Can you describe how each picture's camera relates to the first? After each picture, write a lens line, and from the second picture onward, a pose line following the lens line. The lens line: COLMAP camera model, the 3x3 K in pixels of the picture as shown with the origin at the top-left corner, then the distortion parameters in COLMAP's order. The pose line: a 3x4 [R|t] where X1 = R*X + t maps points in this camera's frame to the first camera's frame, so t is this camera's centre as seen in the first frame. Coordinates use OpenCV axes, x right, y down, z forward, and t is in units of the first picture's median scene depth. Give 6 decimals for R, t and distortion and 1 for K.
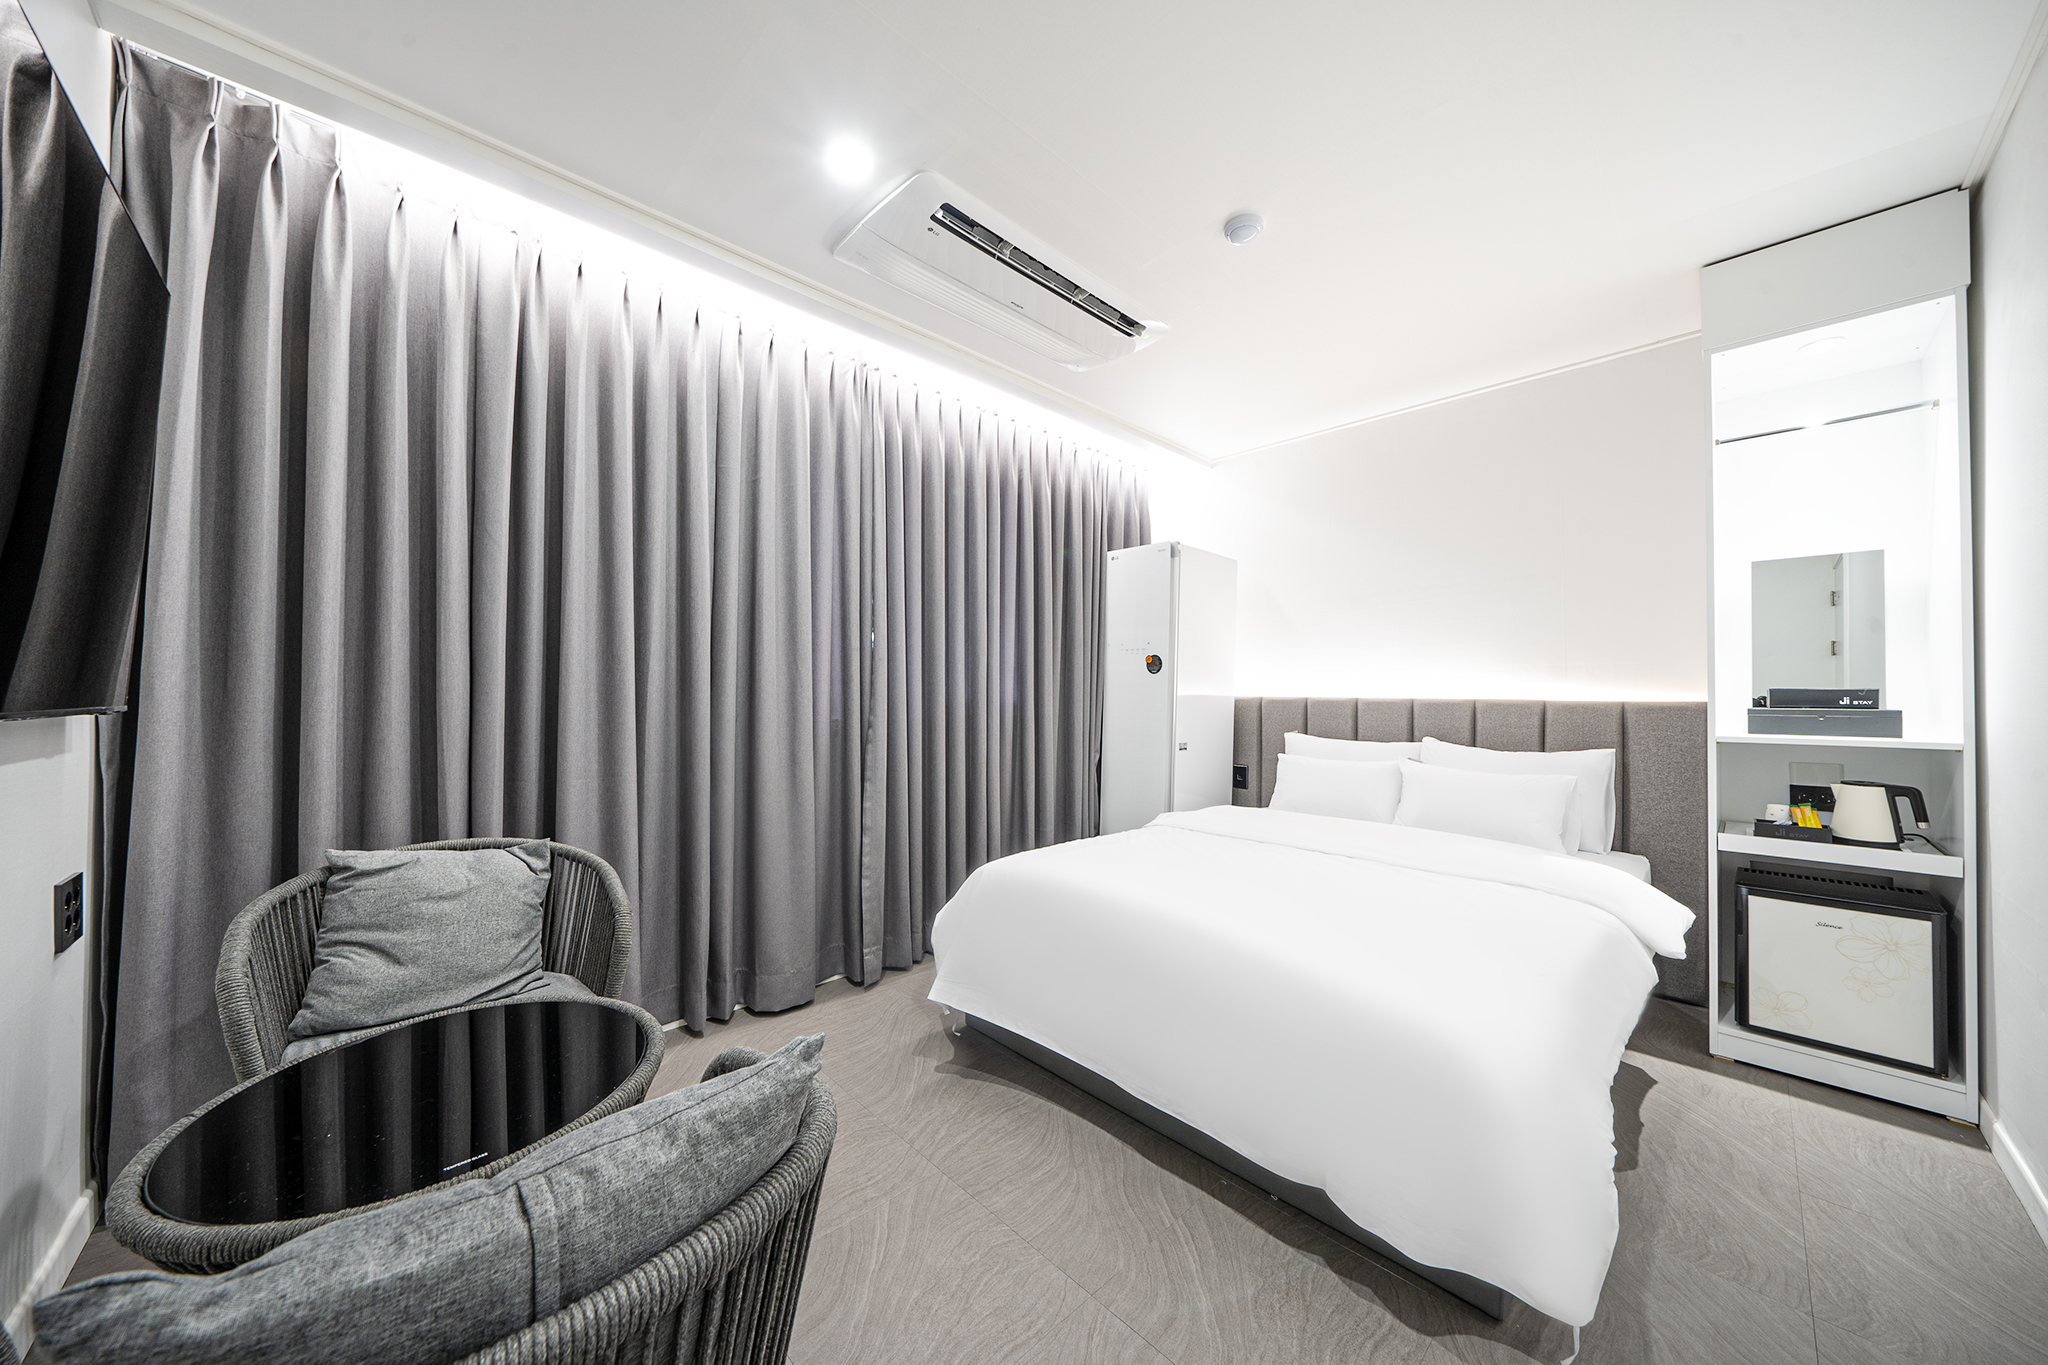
lens RADIAL K [[653.6, 0, 1027.0], [0, 653.6, 688.3], [0, 0, 1]] dist [-0.008422, 0.000456]
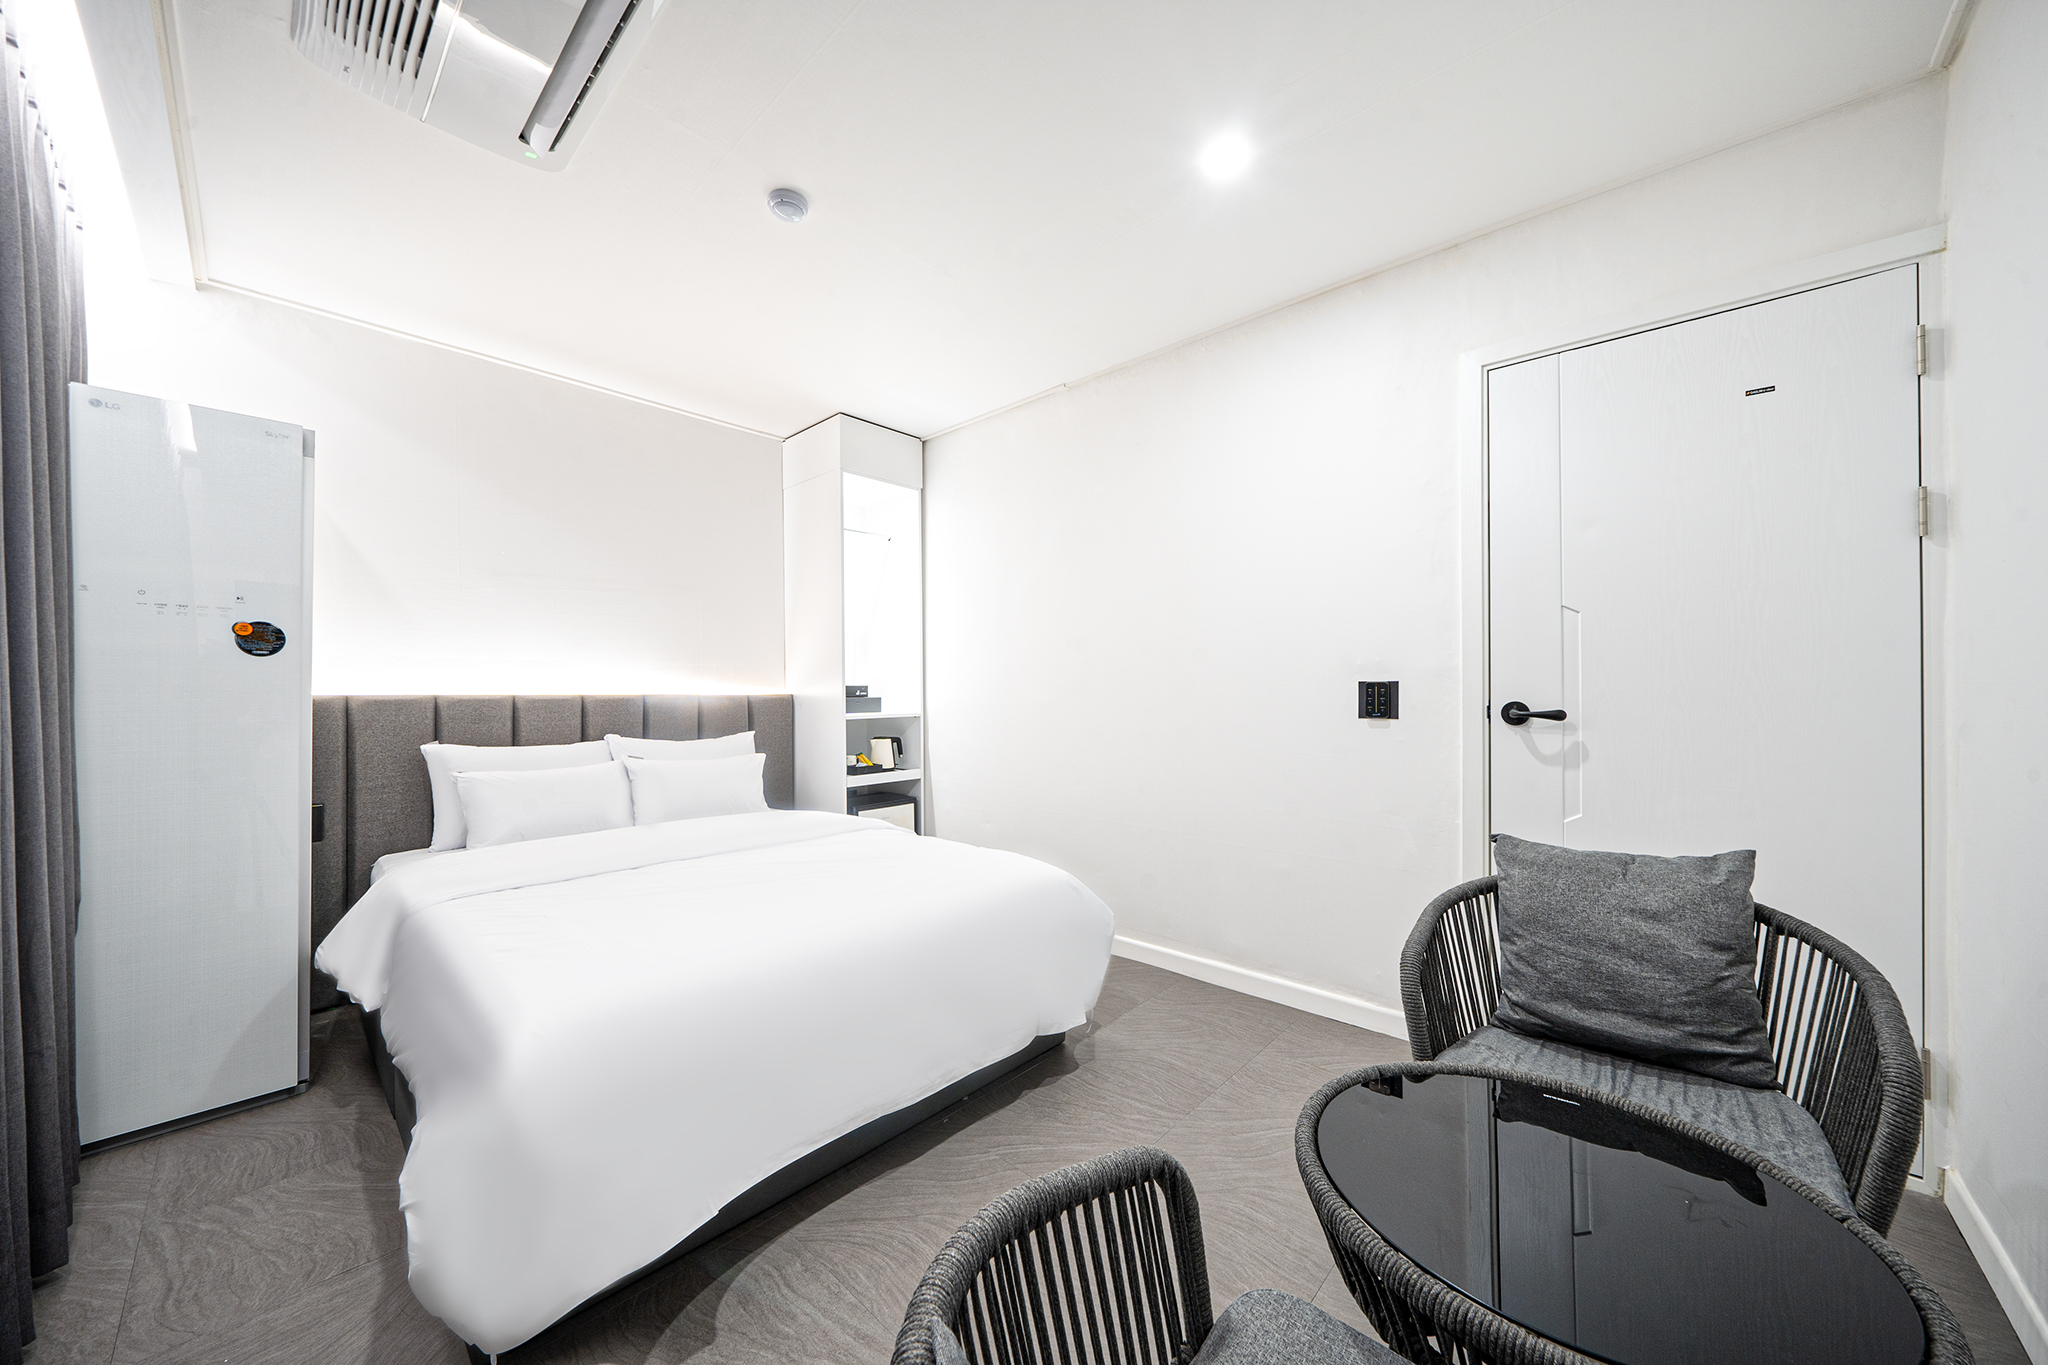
lens RADIAL K [[689.6, 0, 1022.6], [0, 689.6, 680.7], [0, 0, 1]] dist [0.000189, -0.000505]
pose [[-0.015874, 0.007382, 0.999847, -0.613071], [-0.006542, 0.999951, -0.007486, -0.001376], [-0.999853, -0.006660, -0.015825, 0.600638]]
